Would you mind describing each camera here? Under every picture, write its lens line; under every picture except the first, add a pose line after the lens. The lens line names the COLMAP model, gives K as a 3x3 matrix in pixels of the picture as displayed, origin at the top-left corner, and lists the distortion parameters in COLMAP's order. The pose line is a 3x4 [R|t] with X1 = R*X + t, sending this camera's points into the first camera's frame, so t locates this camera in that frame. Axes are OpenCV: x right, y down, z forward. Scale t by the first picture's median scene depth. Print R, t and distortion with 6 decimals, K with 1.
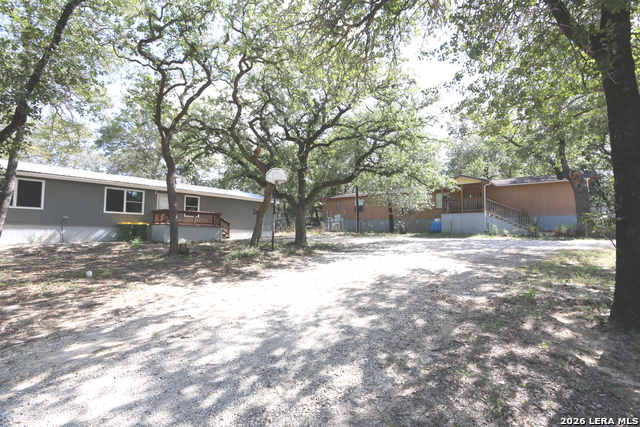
lens RADIAL K [[292.6, 0, 316.9], [0, 292.6, 216.7], [0, 0, 1]] dist [-0.018302, 0.000628]
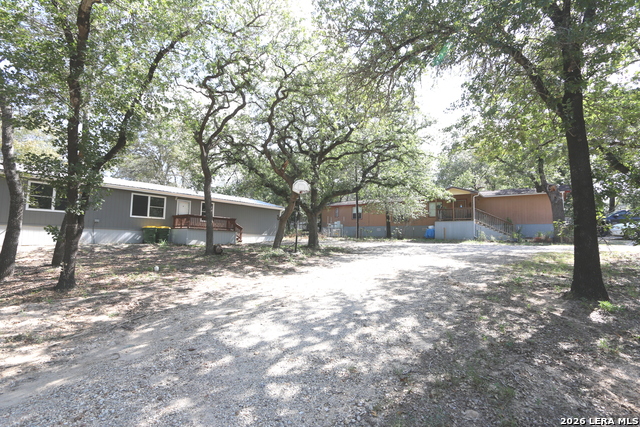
lens RADIAL K [[292.6, 0, 316.9], [0, 292.6, 216.7], [0, 0, 1]] dist [-0.018302, 0.000628]
pose [[0.999020, 0.012197, 0.042556, -0.088276], [-0.011261, 0.999691, -0.022161, 0.002012], [-0.042813, 0.021660, 0.998848, -0.108718]]
